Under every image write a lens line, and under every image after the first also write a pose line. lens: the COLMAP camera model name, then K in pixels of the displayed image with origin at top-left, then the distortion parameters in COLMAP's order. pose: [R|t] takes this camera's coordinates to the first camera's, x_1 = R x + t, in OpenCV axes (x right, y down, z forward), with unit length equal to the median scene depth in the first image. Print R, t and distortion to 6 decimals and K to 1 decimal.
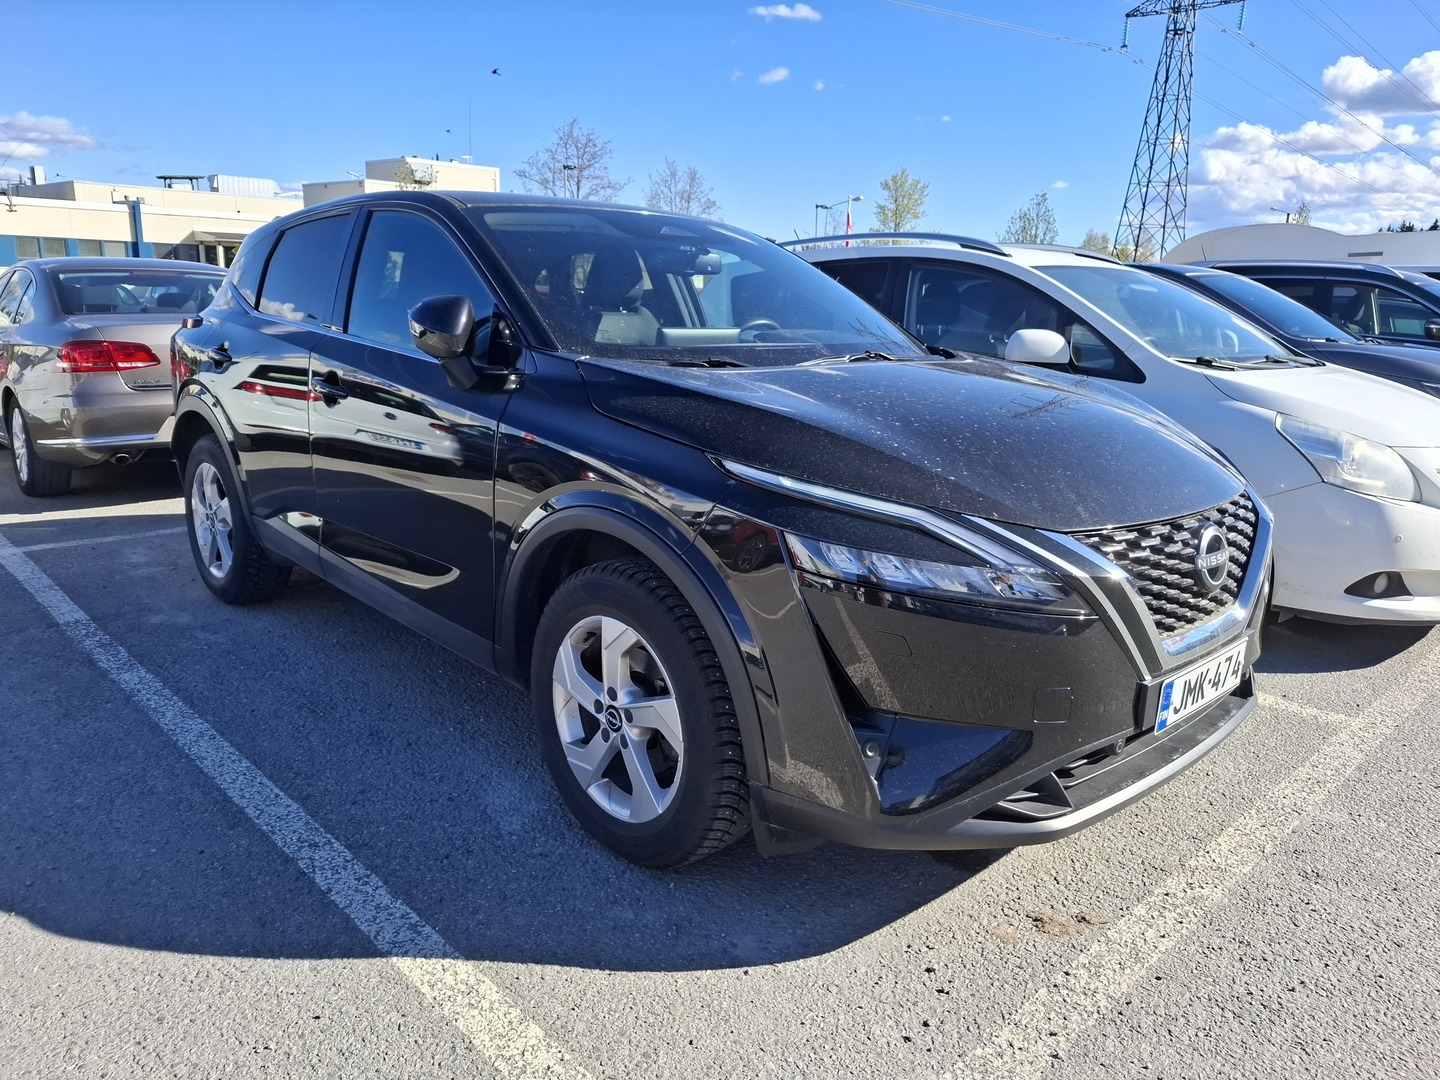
lens RADIAL K [[995.6, 0, 719.8], [0, 995.6, 538.3], [0, 0, 1]] dist [0.034655, -0.011051]
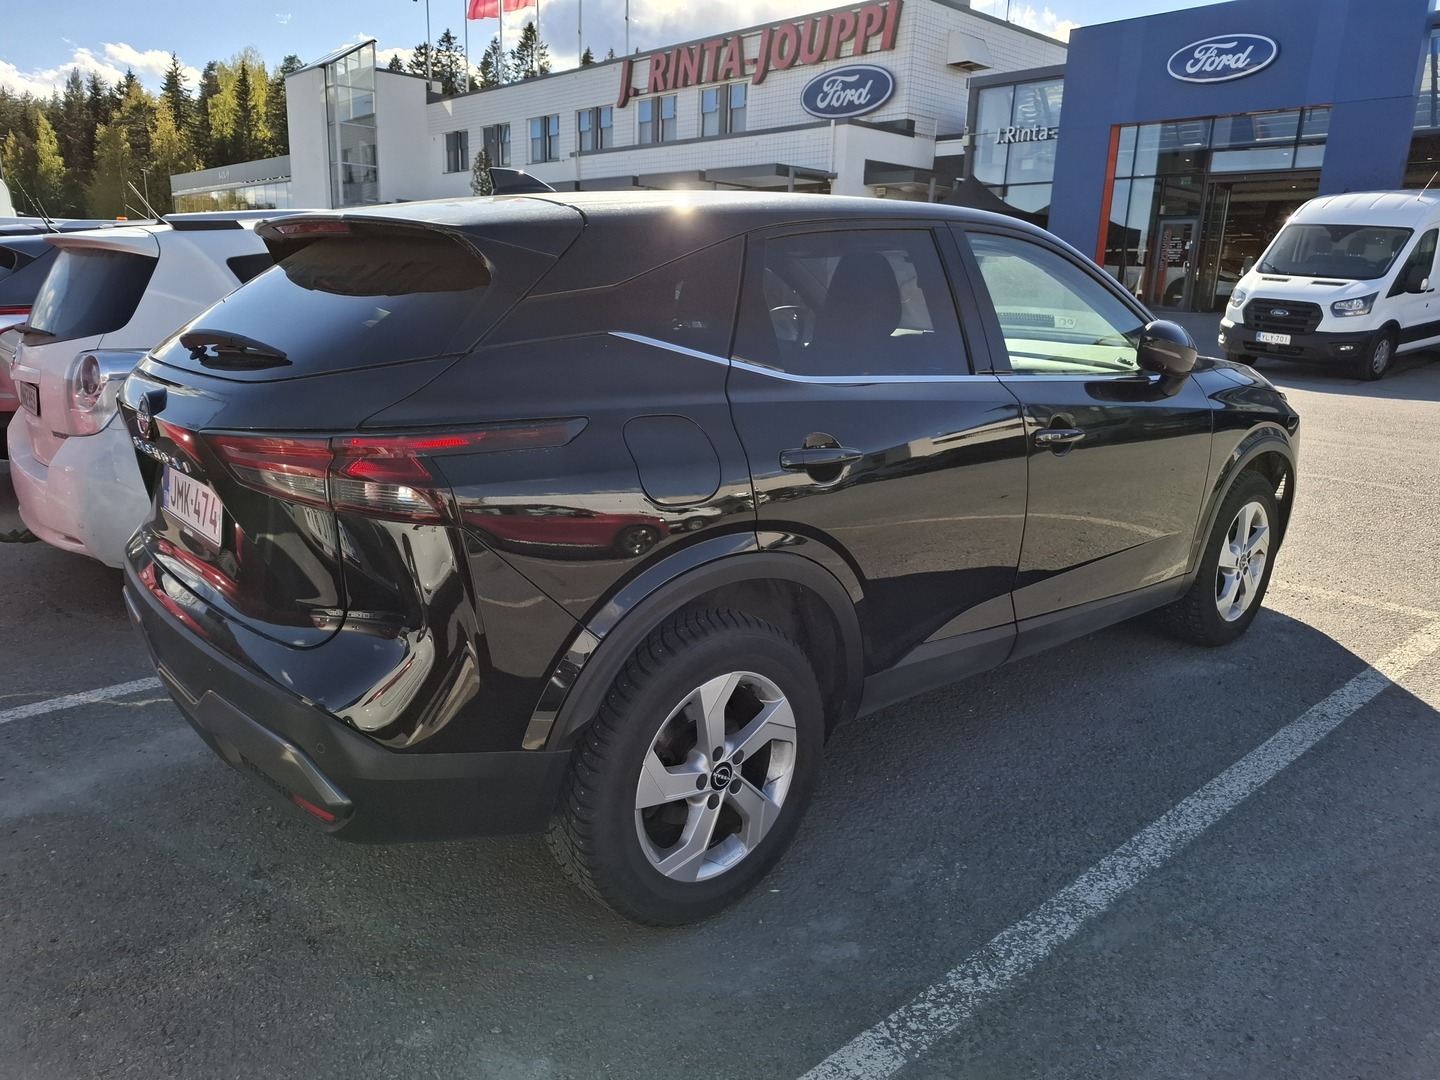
lens RADIAL K [[995.6, 0, 719.8], [0, 995.6, 540.6], [0, 0, 1]] dist [0.034655, -0.011051]
pose [[0.031847, -0.266524, 0.963302, -1.461681], [0.212396, 0.943583, 0.254047, -0.399164], [-0.976665, 0.196511, 0.086659, 1.391708]]
